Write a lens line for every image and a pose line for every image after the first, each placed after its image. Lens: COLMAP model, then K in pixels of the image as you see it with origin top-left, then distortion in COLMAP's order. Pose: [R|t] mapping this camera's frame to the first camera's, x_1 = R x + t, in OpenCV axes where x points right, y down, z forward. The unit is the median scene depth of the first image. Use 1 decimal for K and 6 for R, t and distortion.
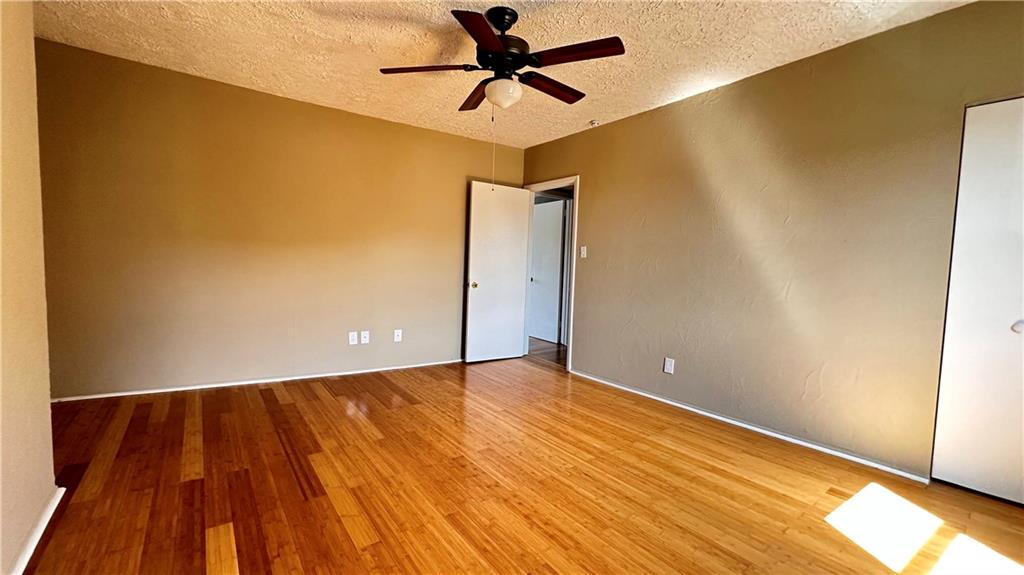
lens RADIAL K [[408.5, 0, 512.8], [0, 408.5, 289.6], [0, 0, 1]] dist [-0.006149, -0.000078]
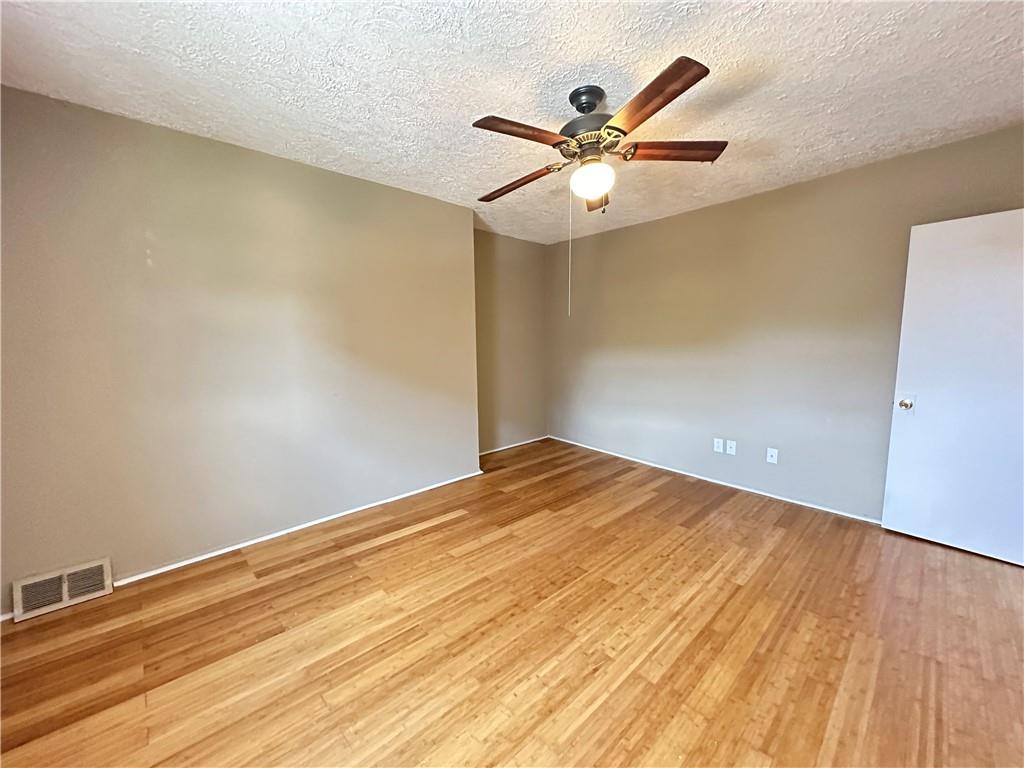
lens RADIAL K [[407.5, 0, 510.7], [0, 407.5, 387.8], [0, 0, 1]] dist [-0.002632, -0.000137]
pose [[0.101207, 0.072375, -0.992229, 0.699093], [-0.052119, 0.996366, 0.067361, -0.073962], [0.993499, 0.044897, 0.104611, 0.617595]]
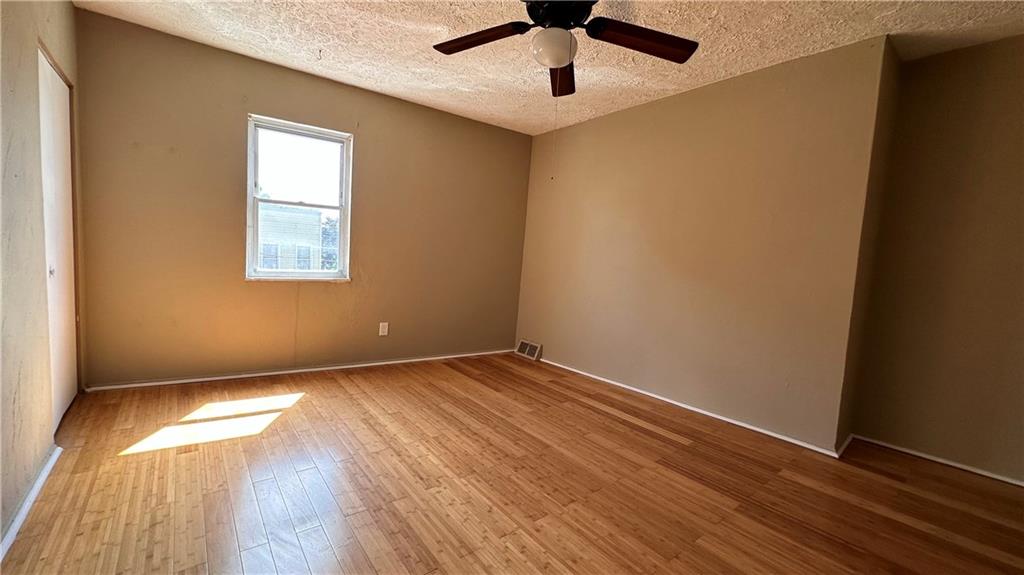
lens RADIAL K [[408.5, 0, 510.6], [0, 408.5, 284.2], [0, 0, 1]] dist [-0.006149, -0.000078]
pose [[-0.995498, -0.090810, -0.027171, 0.036046], [-0.093719, 0.985892, 0.138683, -0.103838], [0.014194, 0.140605, -0.989964, 1.526362]]
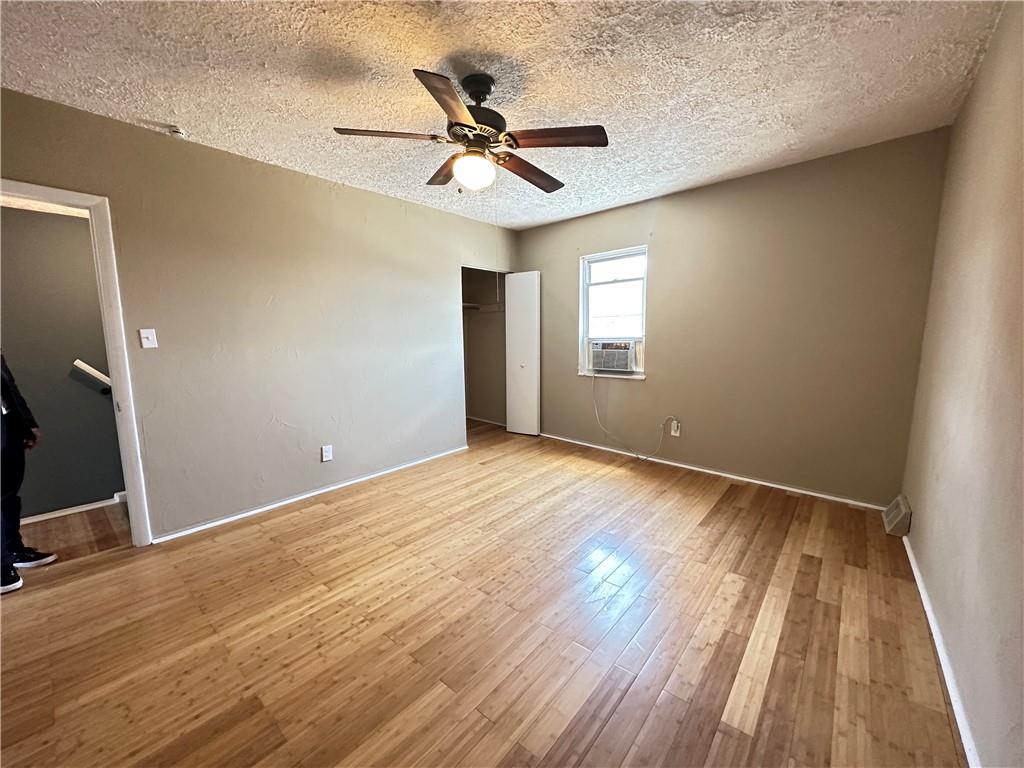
lens RADIAL K [[407.5, 0, 512.1], [0, 407.5, 383.6], [0, 0, 1]] dist [-0.002632, -0.000137]
pose [[-0.212982, -0.142028, 0.966678, -0.800763], [0.069691, 0.984650, 0.160023, -0.131482], [-0.974568, 0.101451, -0.199814, 0.937811]]
